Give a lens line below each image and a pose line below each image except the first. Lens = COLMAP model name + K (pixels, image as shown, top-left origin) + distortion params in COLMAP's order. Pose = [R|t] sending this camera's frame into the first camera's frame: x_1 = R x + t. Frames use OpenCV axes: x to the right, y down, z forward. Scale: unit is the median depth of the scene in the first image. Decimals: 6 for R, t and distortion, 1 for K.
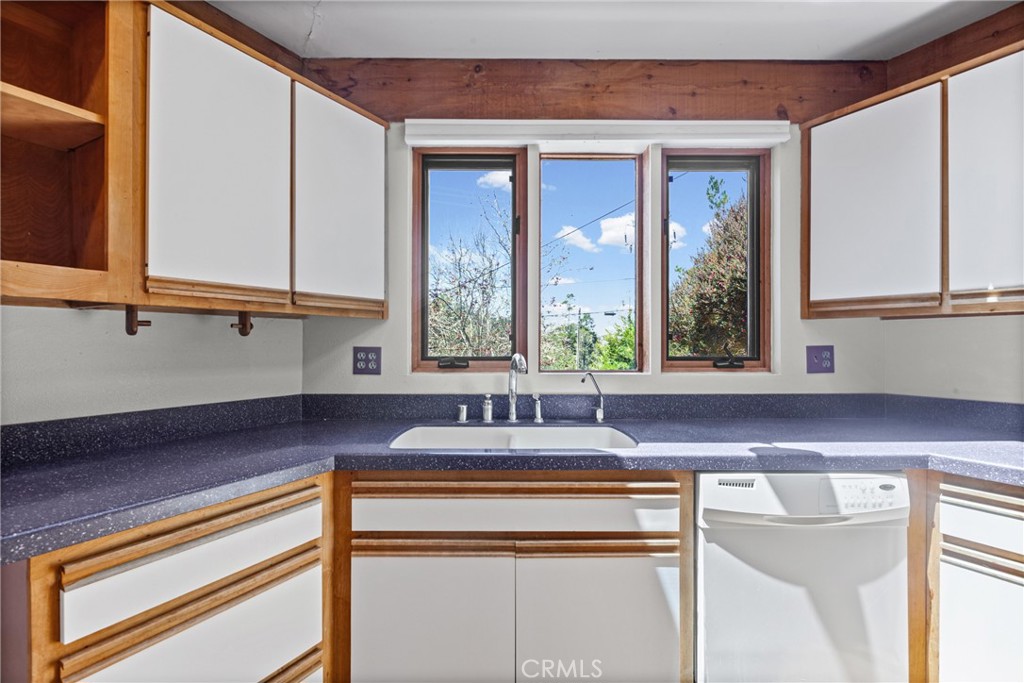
lens RADIAL K [[484.7, 0, 512.0], [0, 484.7, 341.5], [0, 0, 1]] dist [0.001256, 0.000550]
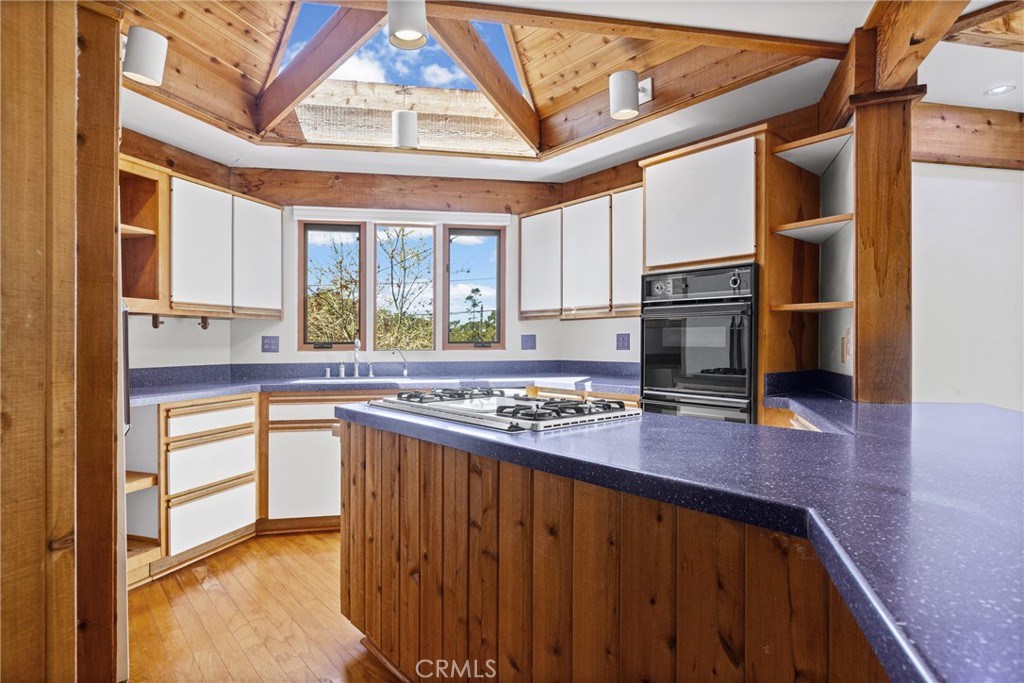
lens RADIAL K [[505.7, 0, 492.7], [0, 505.7, 334.6], [0, 0, 1]] dist [-0.001494, -0.000768]
pose [[0.985040, -0.002857, 0.172301, 0.170407], [0.004800, 0.999929, -0.010864, 0.029052], [-0.172258, 0.011529, 0.984984, -0.907840]]
